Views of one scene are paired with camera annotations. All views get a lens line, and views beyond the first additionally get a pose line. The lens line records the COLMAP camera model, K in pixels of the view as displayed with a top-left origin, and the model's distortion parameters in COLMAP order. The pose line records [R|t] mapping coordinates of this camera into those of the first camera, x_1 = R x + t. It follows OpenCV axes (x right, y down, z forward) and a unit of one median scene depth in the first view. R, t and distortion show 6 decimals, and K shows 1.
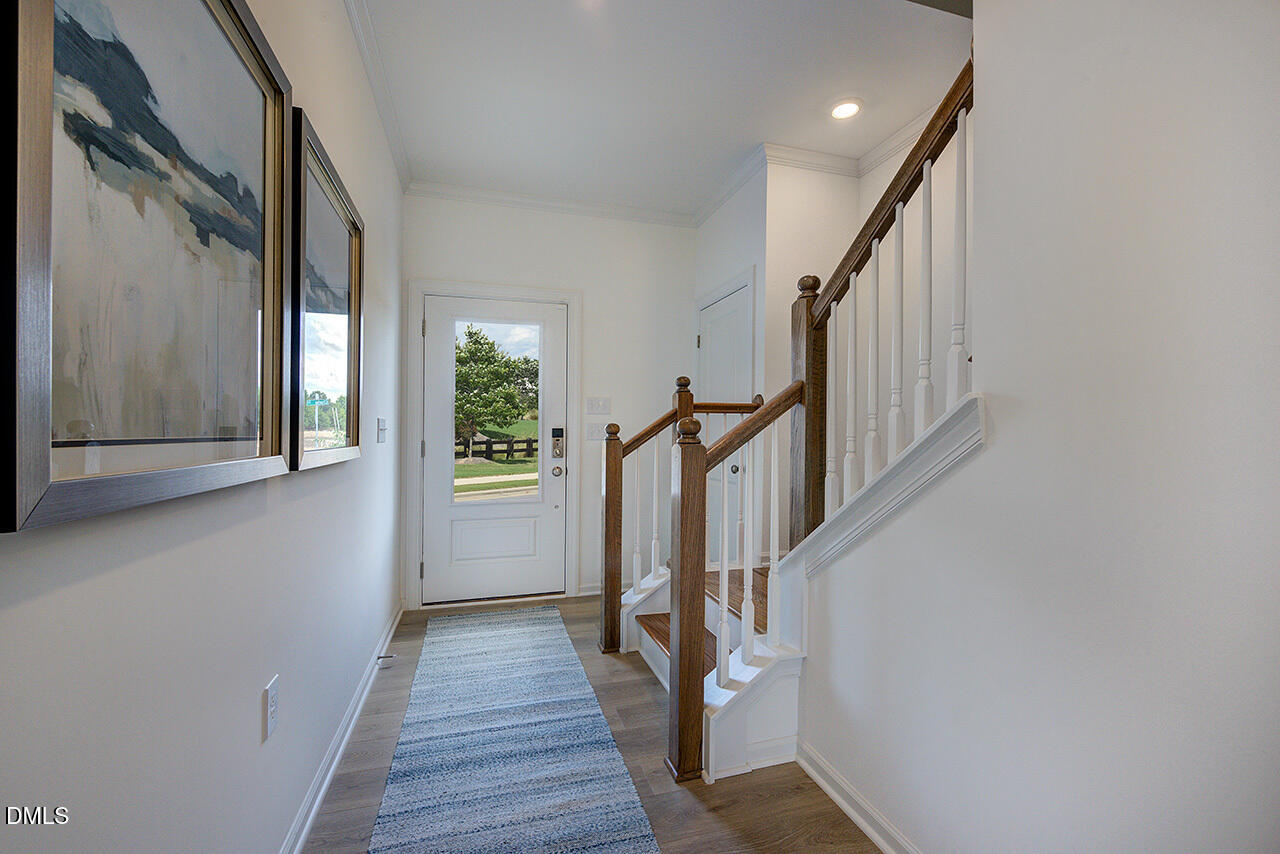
lens RADIAL K [[532.3, 0, 640.0], [0, 532.3, 427.0], [0, 0, 1]] dist [-0.000413, -0.000025]
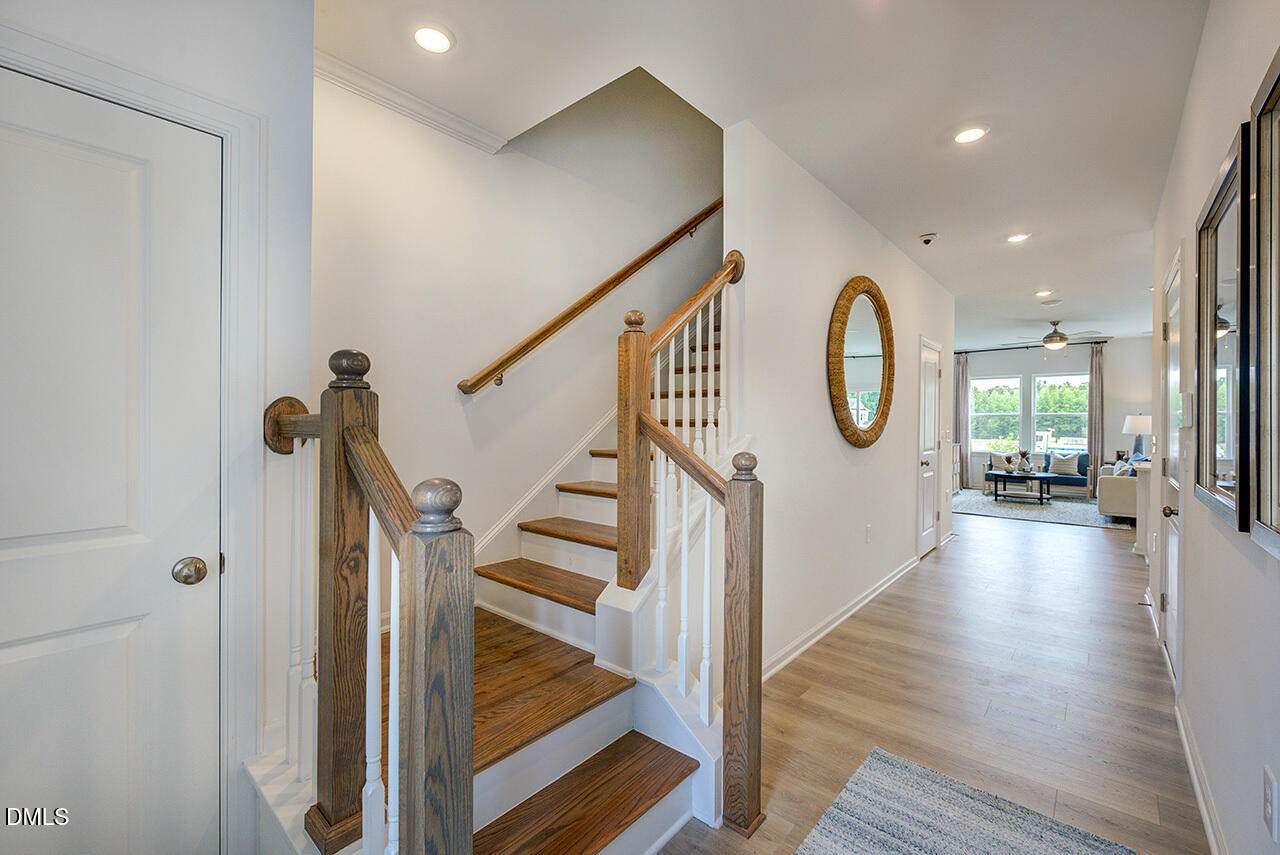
lens RADIAL K [[532.3, 0, 640.0], [0, 532.3, 427.5], [0, 0, 1]] dist [-0.000413, -0.000025]
pose [[-0.538169, -0.008809, 0.842791, -0.631642], [-0.012350, 0.999920, 0.002565, -0.066946], [-0.842746, -0.009028, -0.538235, 1.717956]]
